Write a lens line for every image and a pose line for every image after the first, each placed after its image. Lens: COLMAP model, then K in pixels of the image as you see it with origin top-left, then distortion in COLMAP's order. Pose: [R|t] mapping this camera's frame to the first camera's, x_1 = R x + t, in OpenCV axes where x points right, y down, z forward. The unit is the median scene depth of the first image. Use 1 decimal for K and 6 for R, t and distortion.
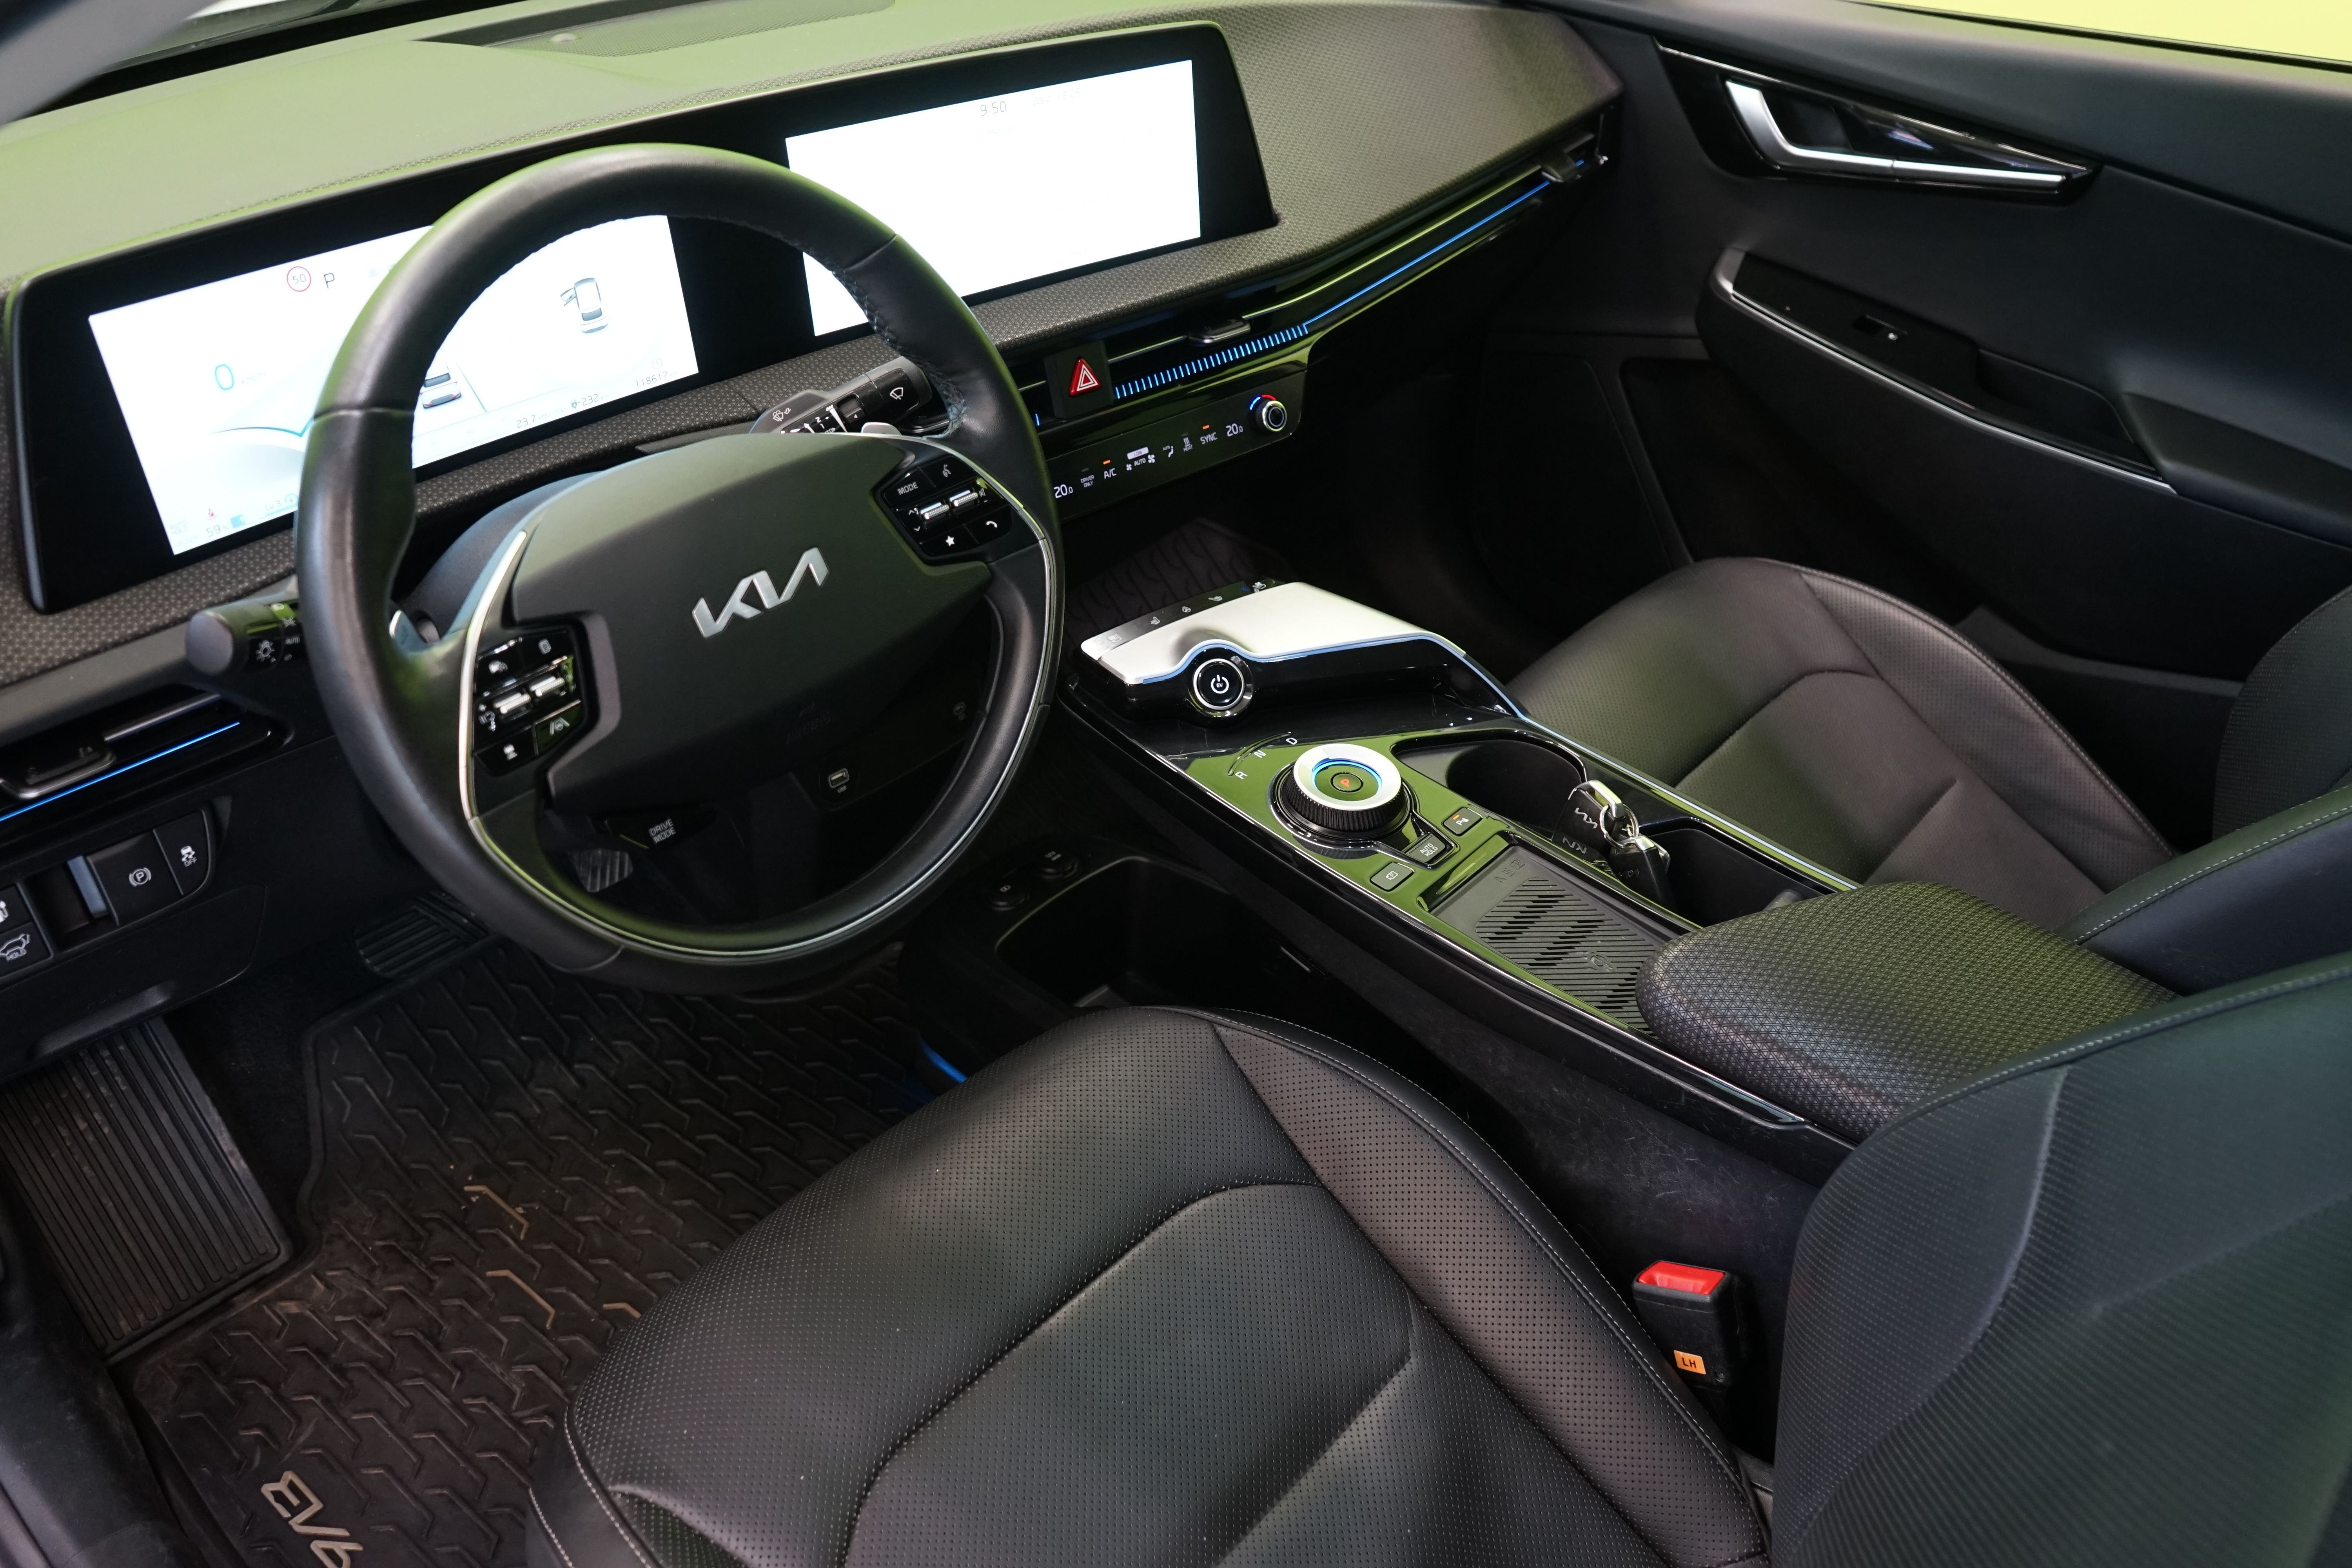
lens RADIAL K [[1934.0, 0, 1171.4], [0, 1934.0, 775.1], [0, 0, 1]] dist [-0.012079, 0.008801]
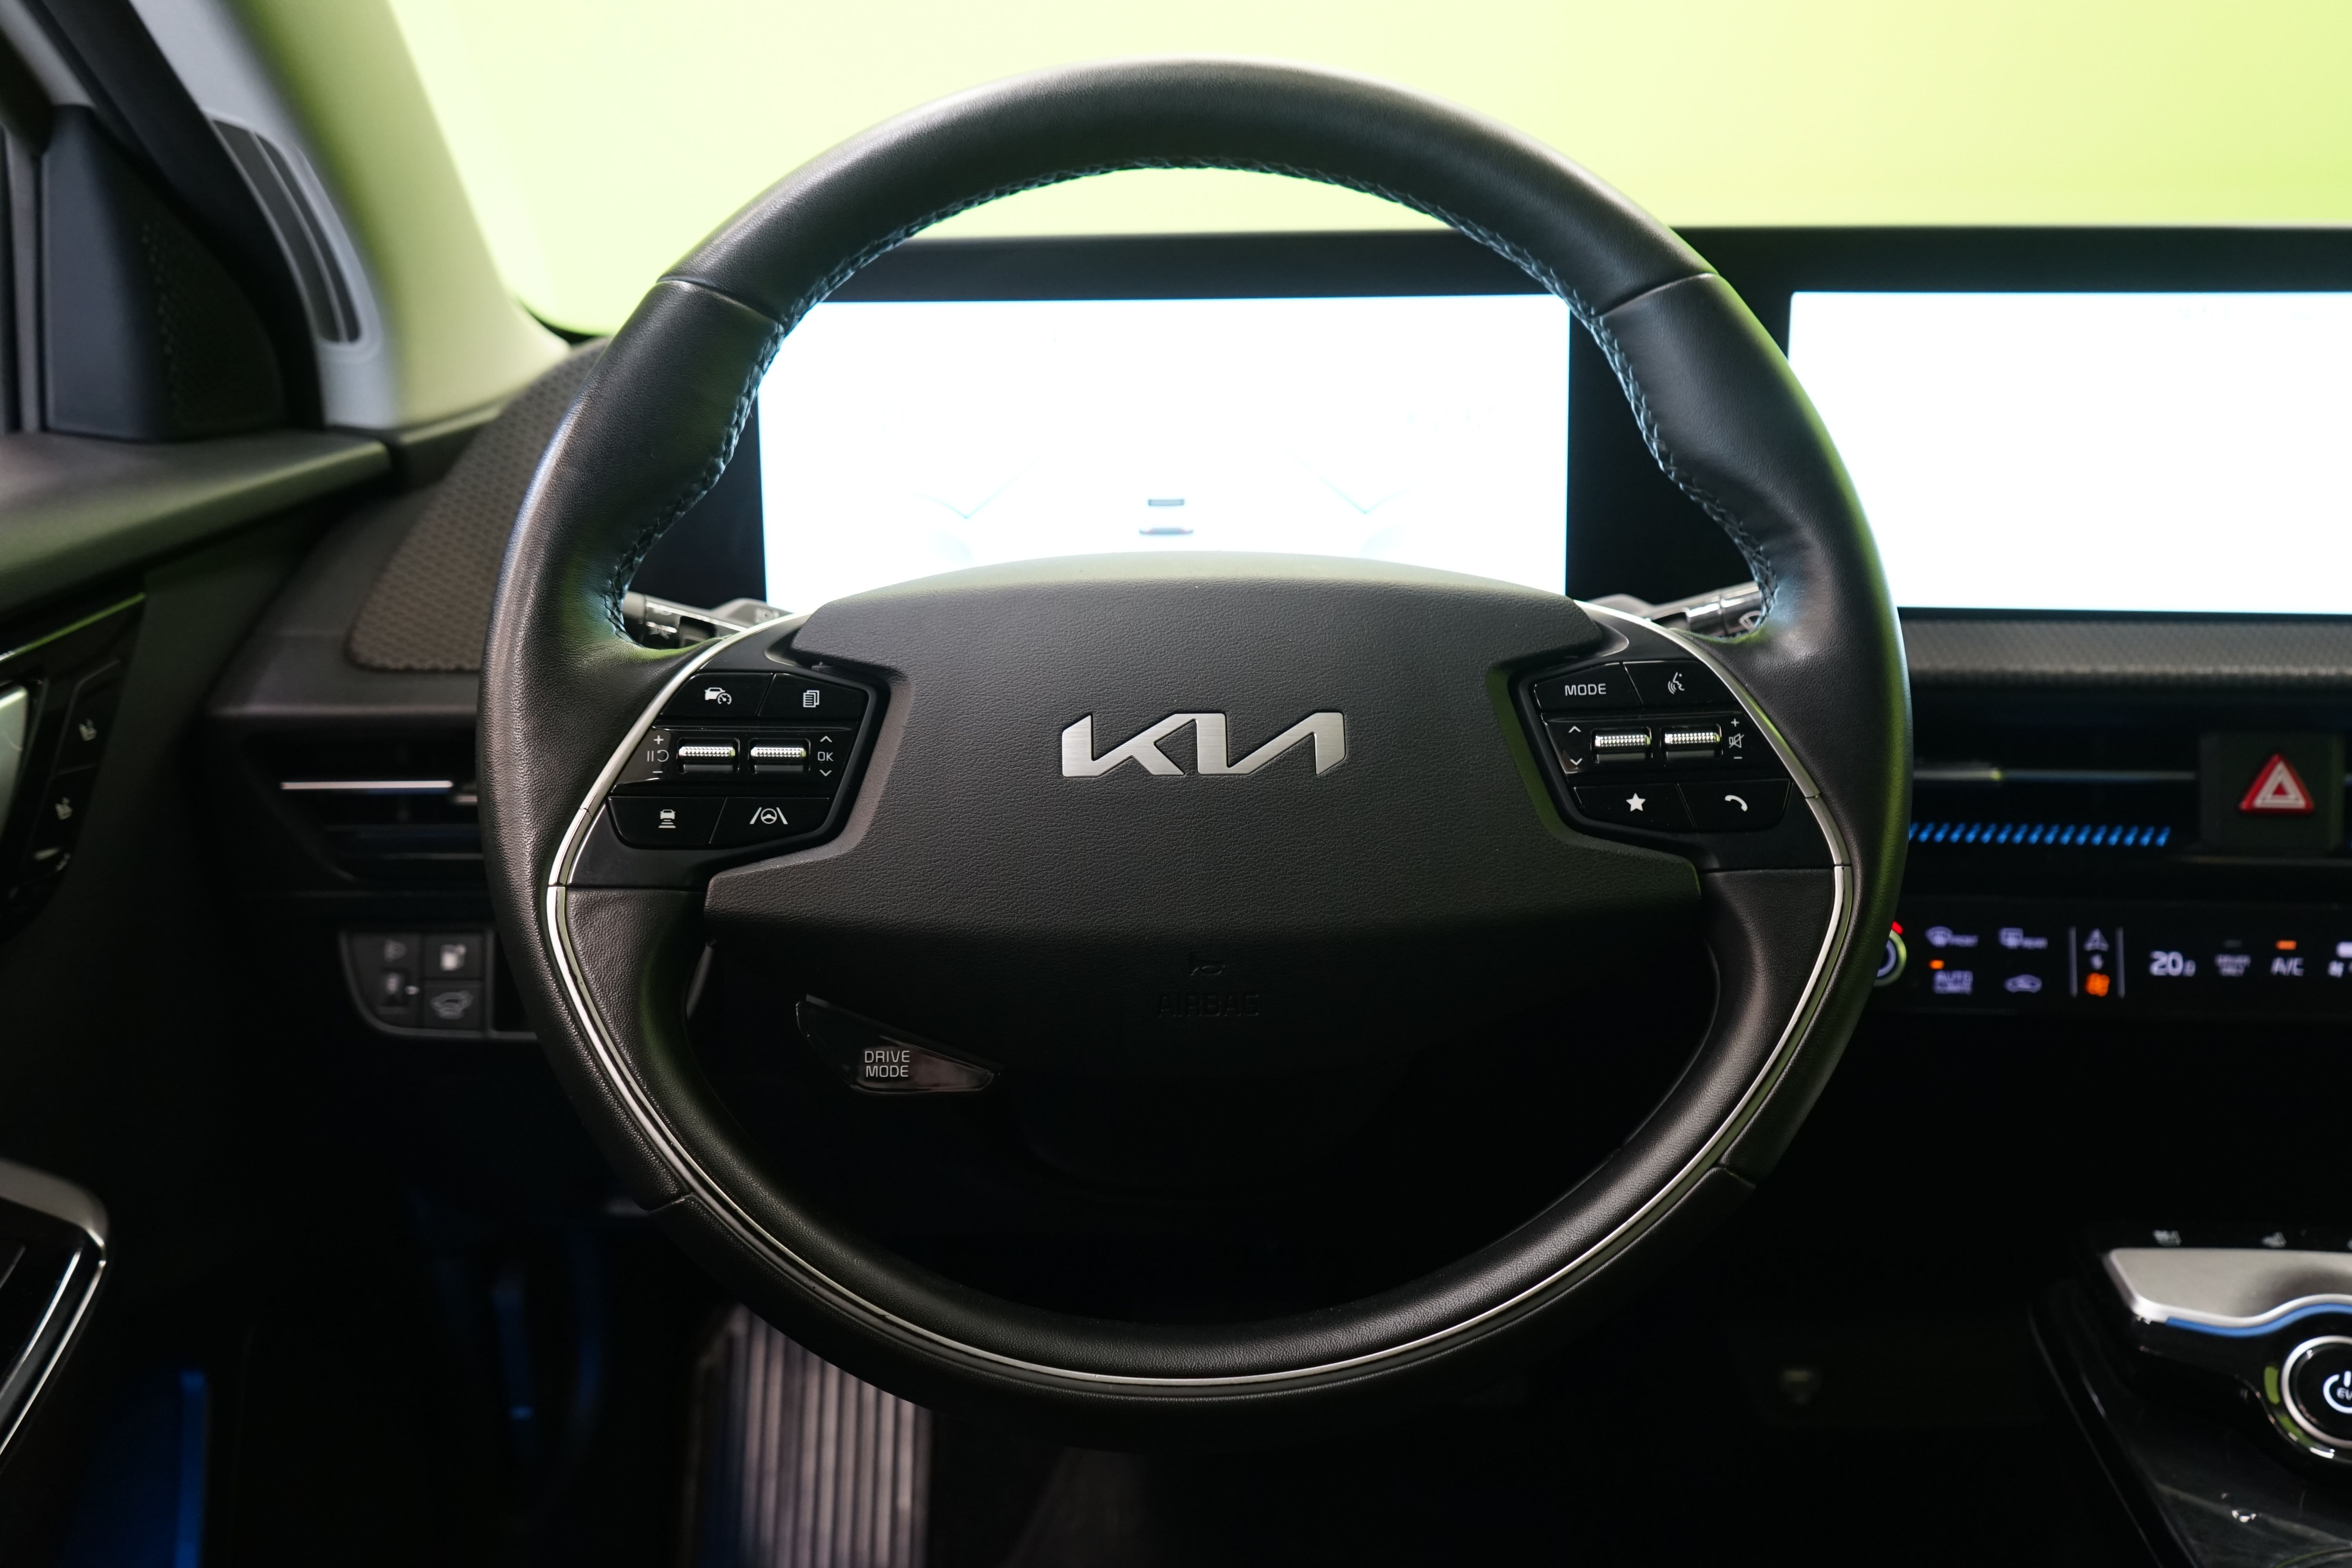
lens RADIAL K [[1934.0, 0, 1171.4], [0, 1934.0, 775.1], [0, 0, 1]] dist [-0.012079, 0.008801]
pose [[0.675144, 0.173589, -0.716971, 0.138676], [-0.398169, 0.903935, -0.156085, 0.004753], [0.621001, 0.390855, 0.679404, 0.427524]]
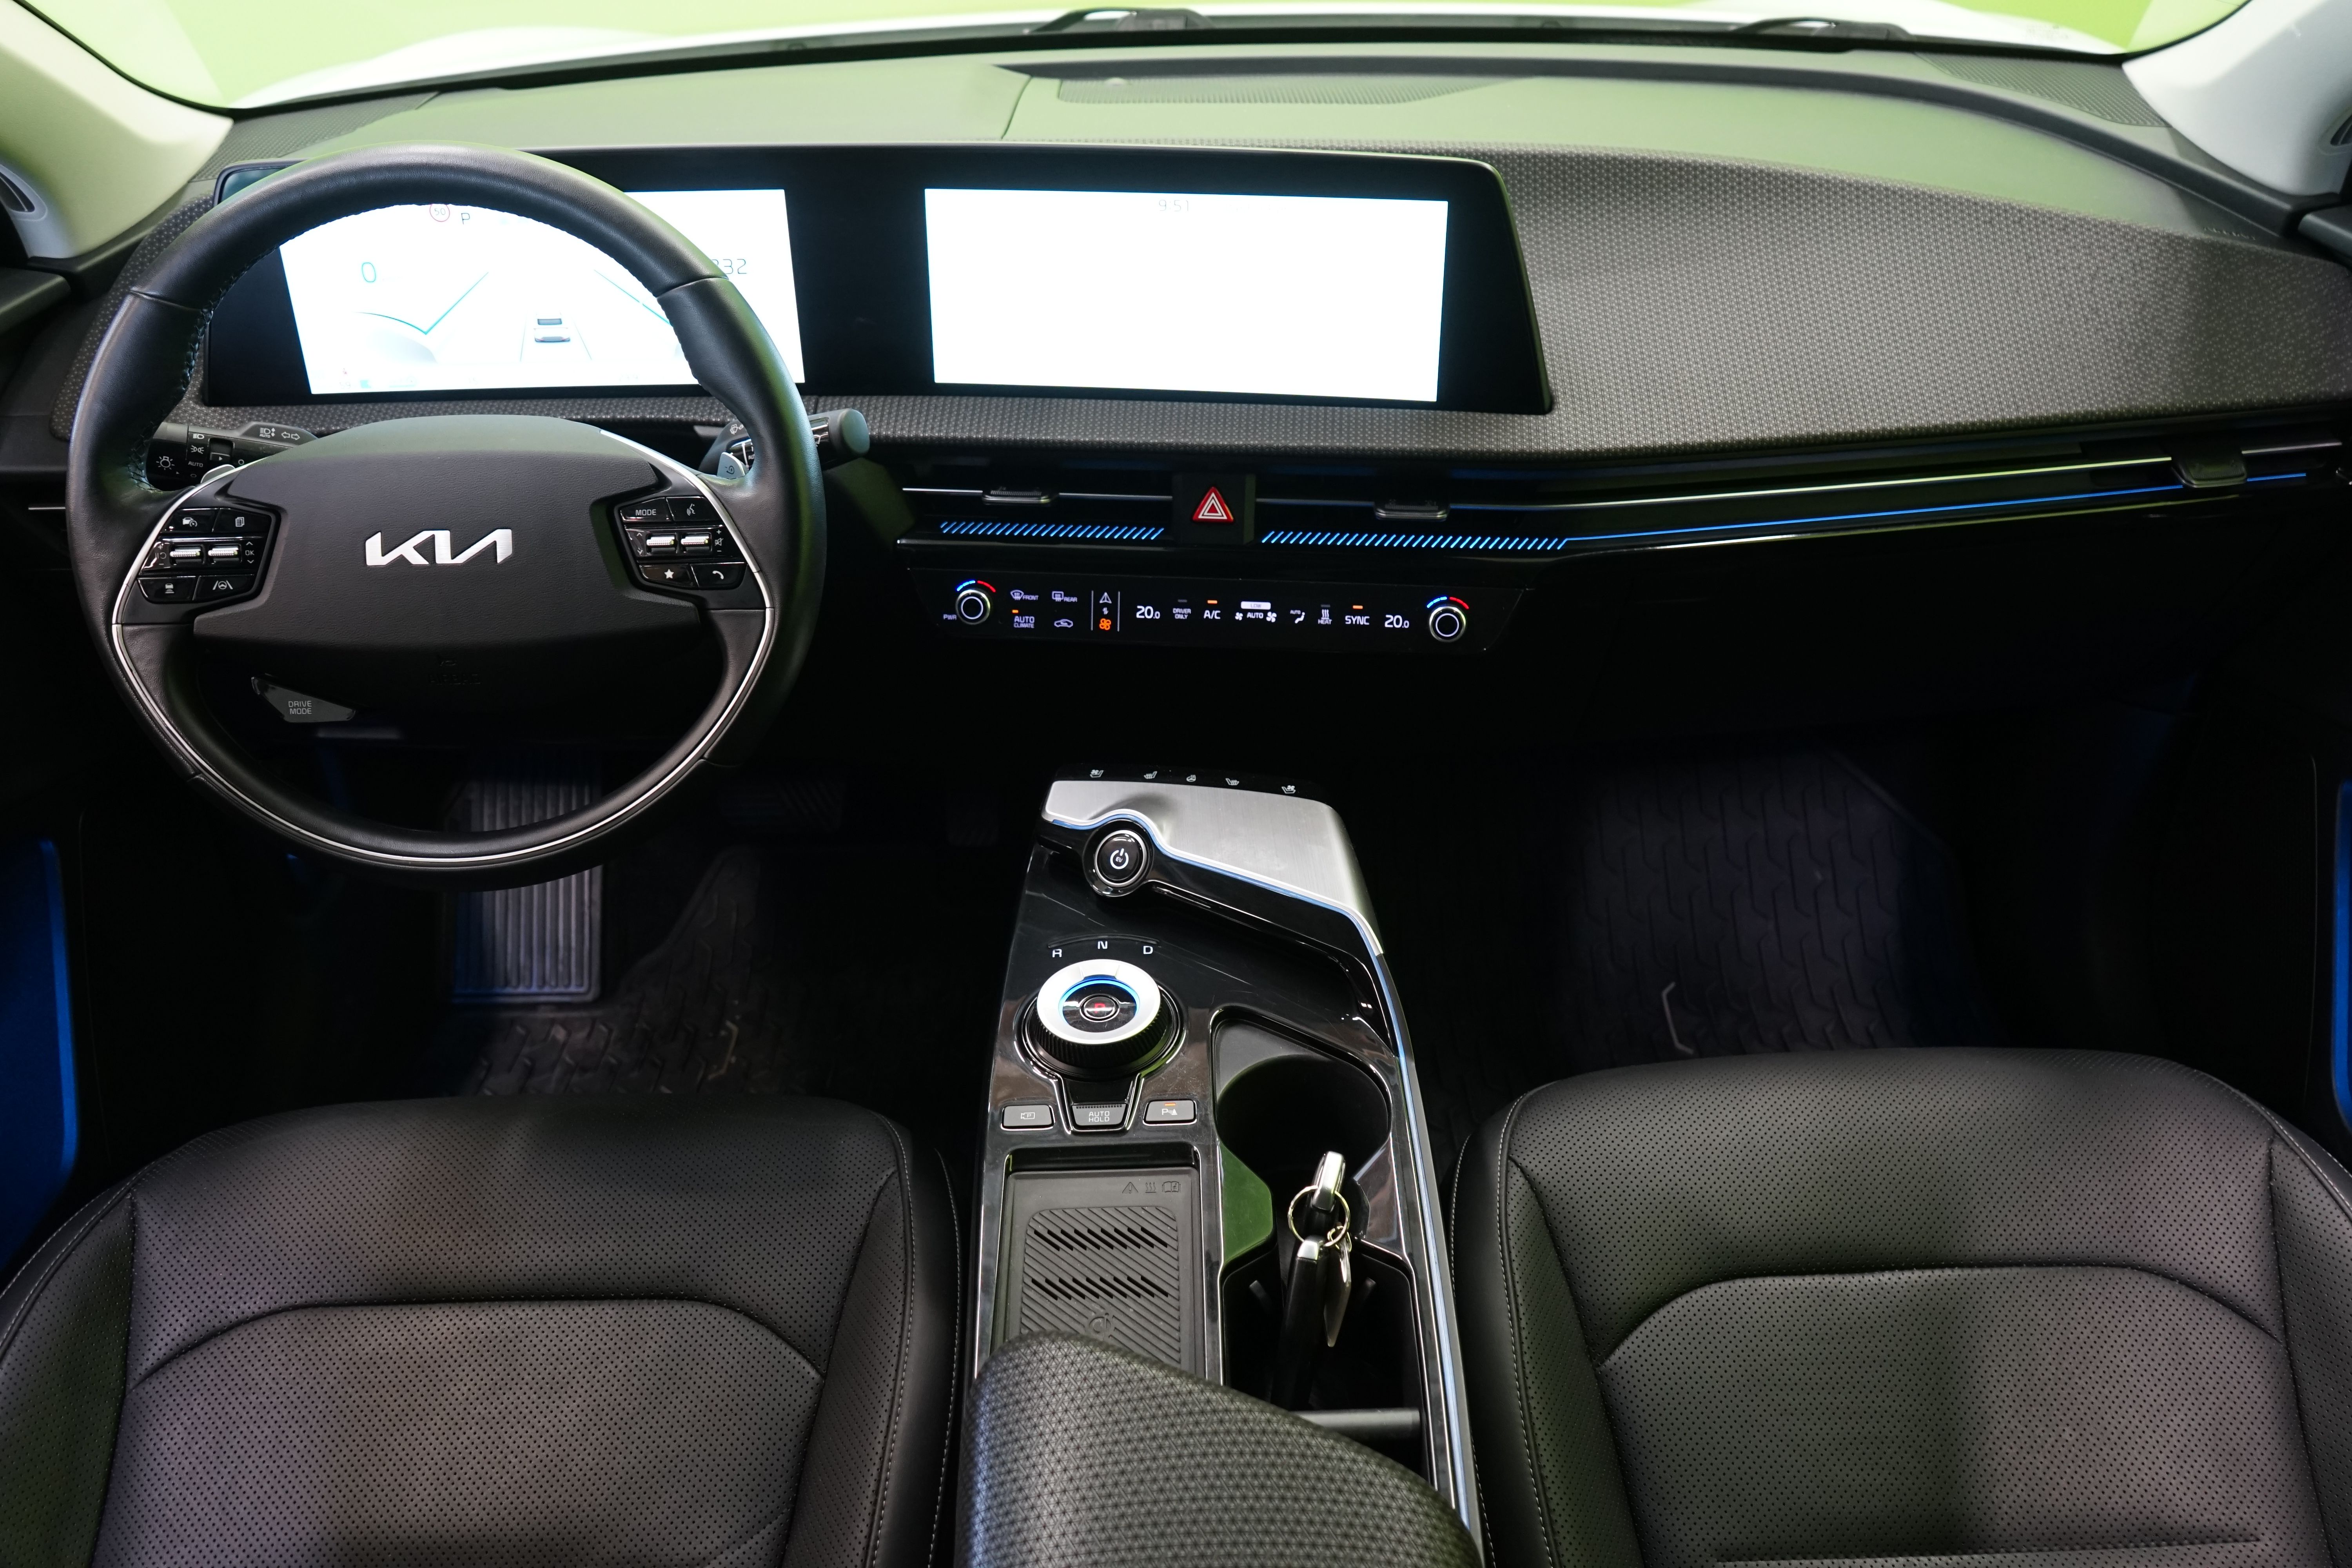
lens RADIAL K [[1934.0, 0, 1171.4], [0, 1934.0, 775.1], [0, 0, 1]] dist [-0.012079, 0.008801]
pose [[0.664151, 0.372940, -0.647935, 0.591653], [-0.393197, 0.911386, 0.121540, -0.195273], [0.635846, 0.174045, 0.751936, 0.320389]]
